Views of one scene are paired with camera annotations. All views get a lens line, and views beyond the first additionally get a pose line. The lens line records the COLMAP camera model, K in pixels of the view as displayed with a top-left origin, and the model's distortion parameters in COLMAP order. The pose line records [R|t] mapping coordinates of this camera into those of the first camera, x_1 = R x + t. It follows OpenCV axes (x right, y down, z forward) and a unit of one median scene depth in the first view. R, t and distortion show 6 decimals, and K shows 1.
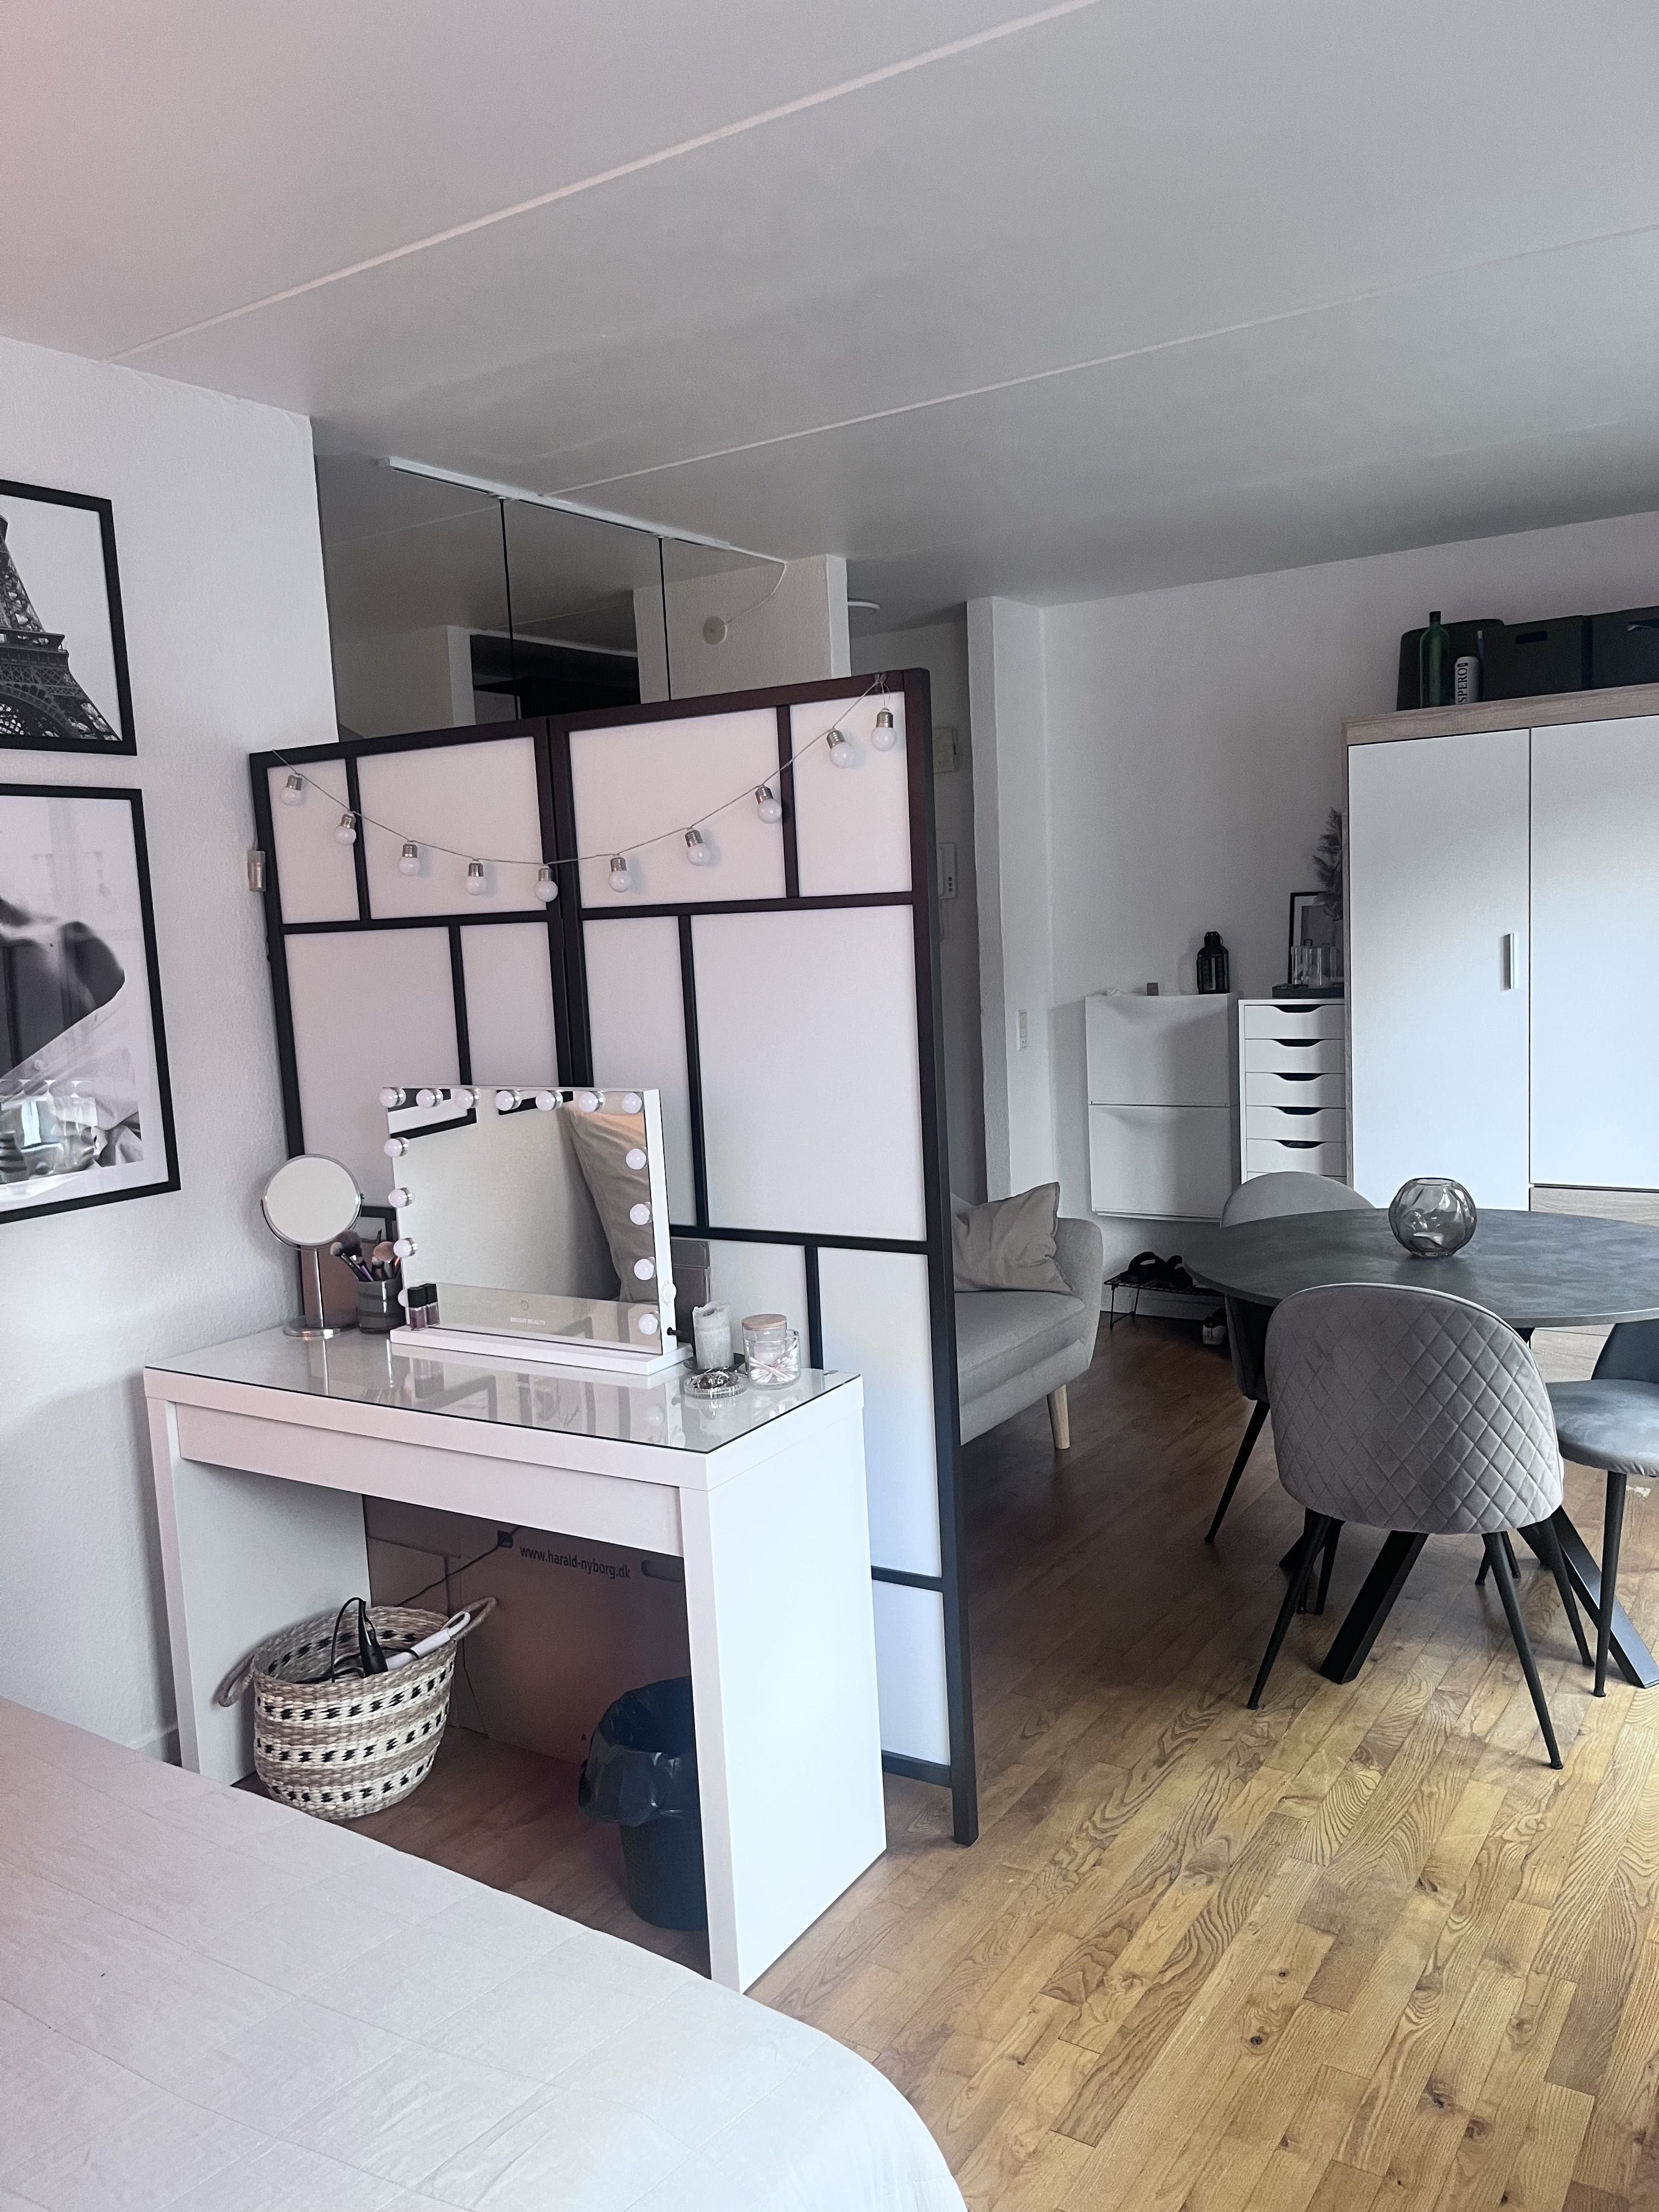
lens RADIAL K [[1673.3, 0, 830.1], [0, 1673.3, 1108.3], [0, 0, 1]] dist [0.003988, -0.000632]
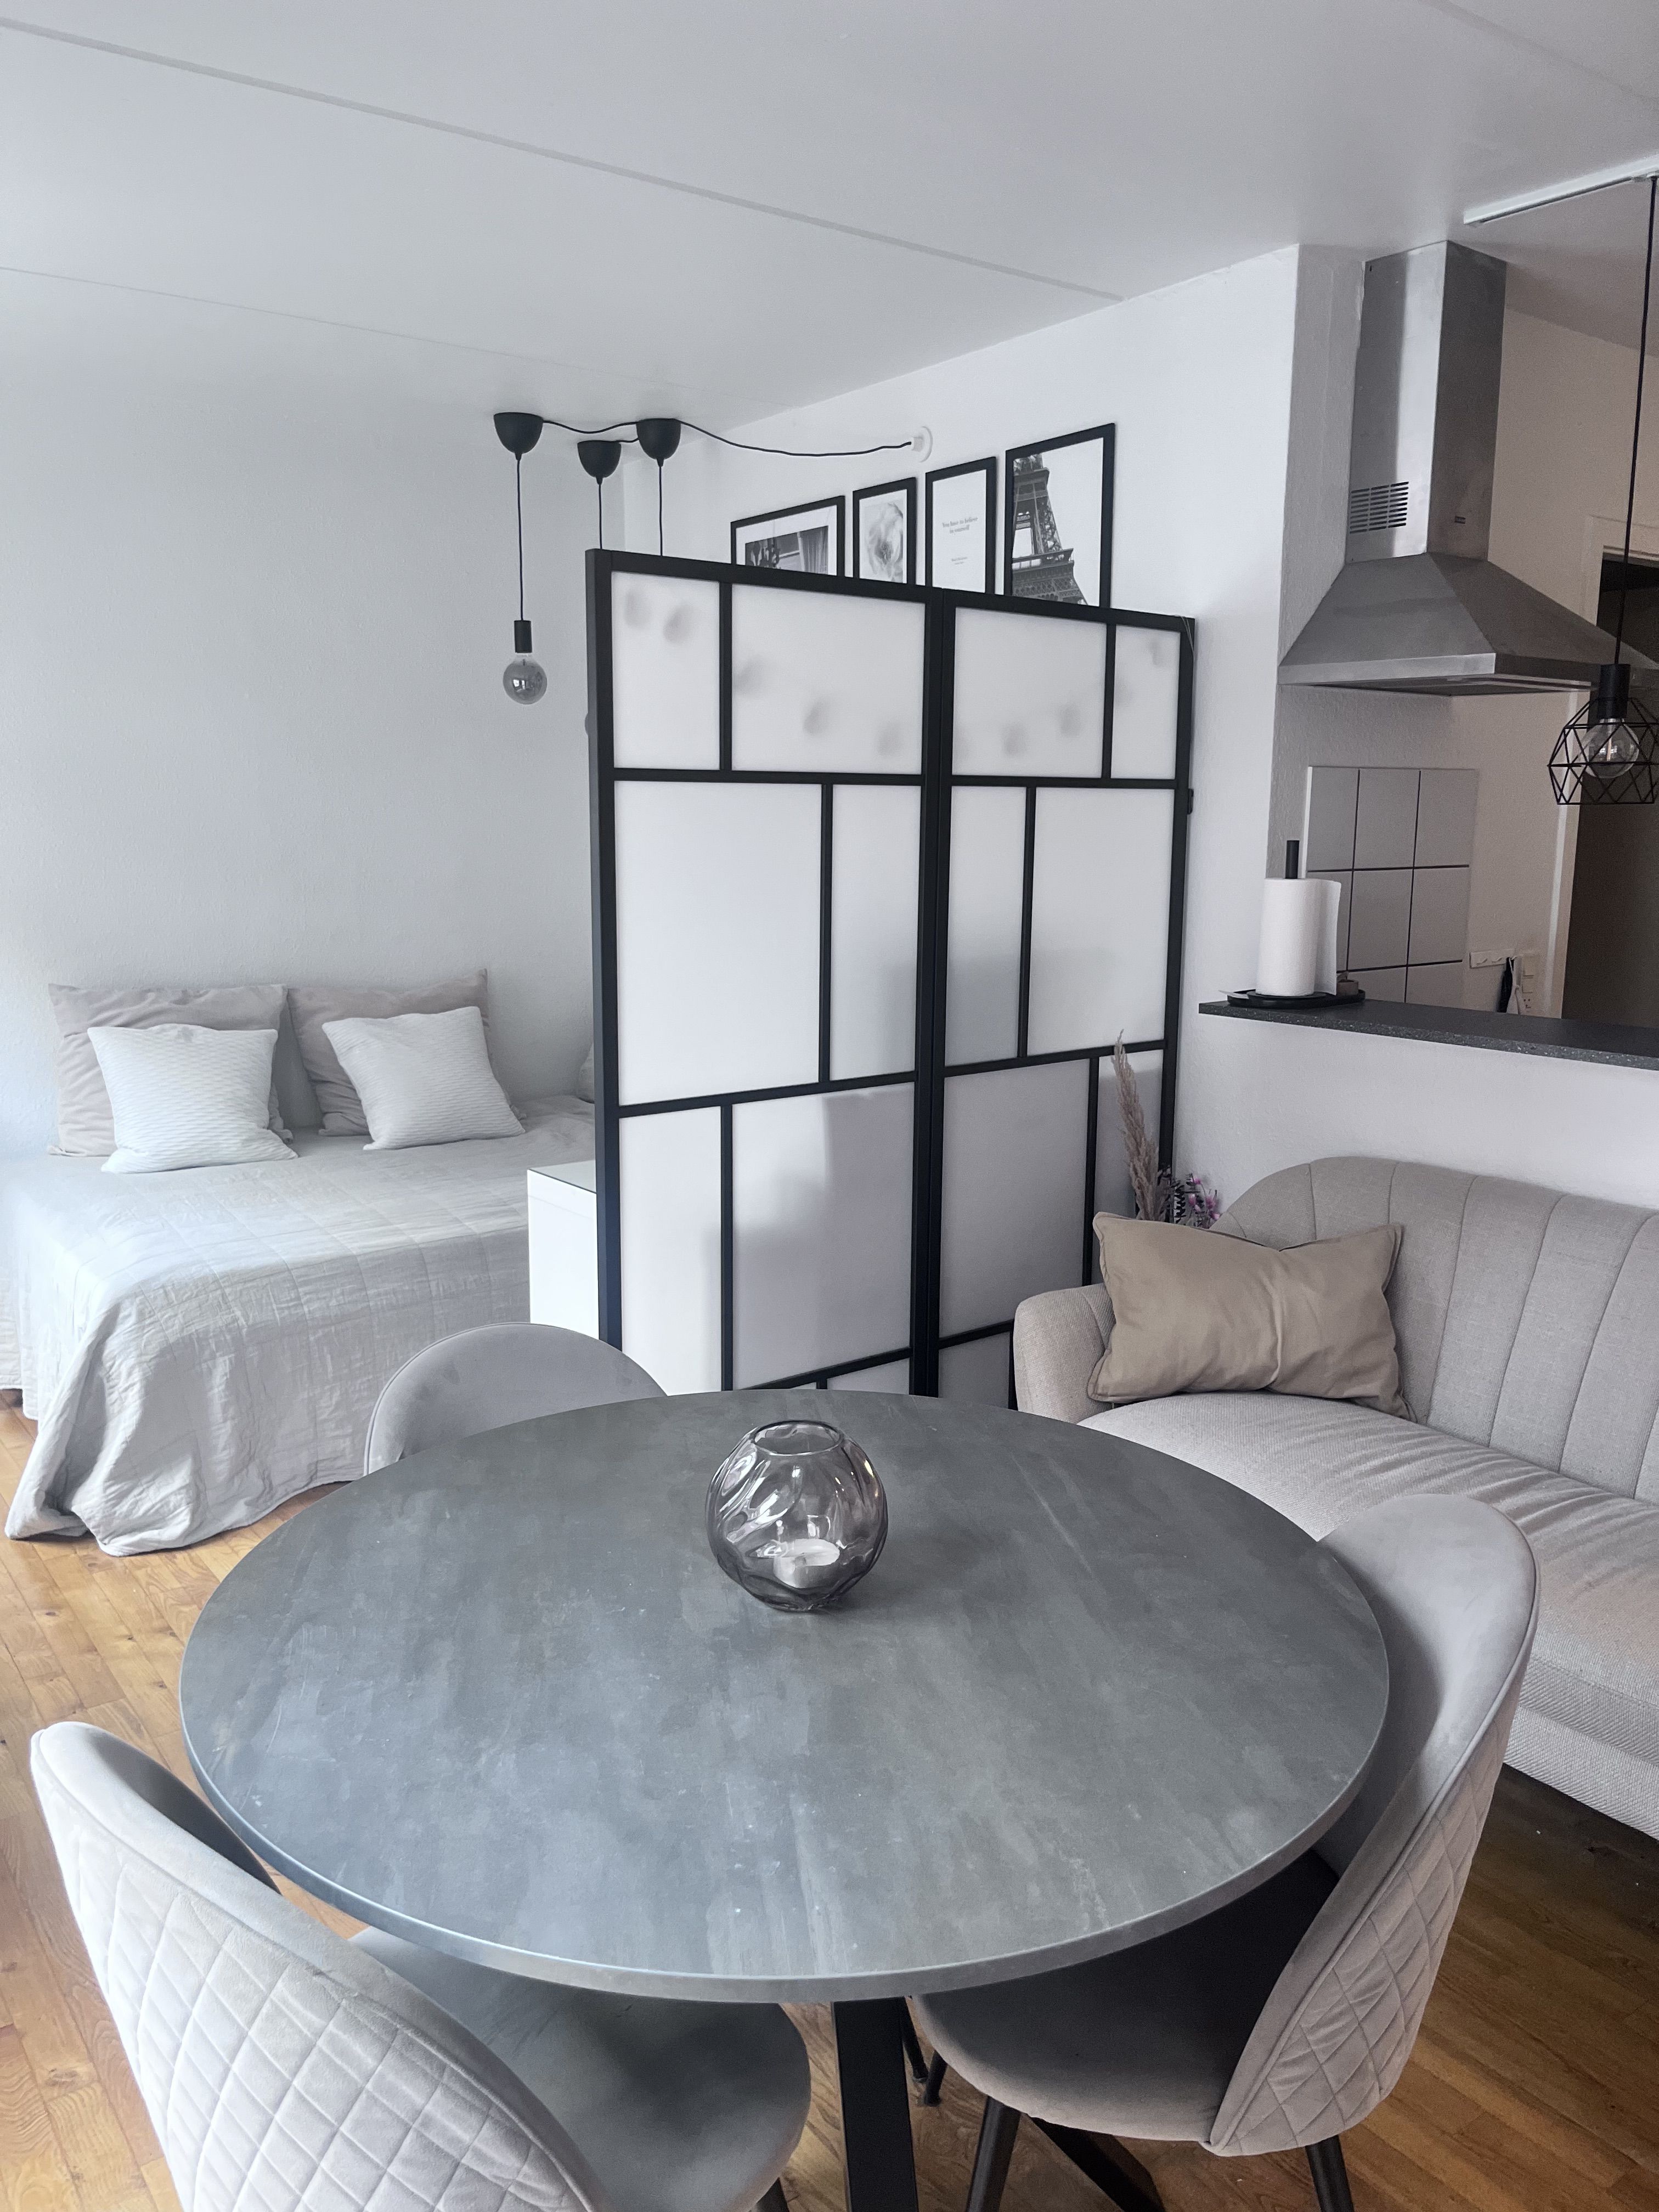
lens RADIAL K [[1673.3, 0, 829.2], [0, 1673.3, 1105.6], [0, 0, 1]] dist [0.003988, -0.000632]
pose [[0.338840, -0.114456, 0.933856, -1.156836], [0.094143, 0.991716, 0.087389, -0.008931], [-0.936122, 0.058305, 0.346809, 0.679365]]
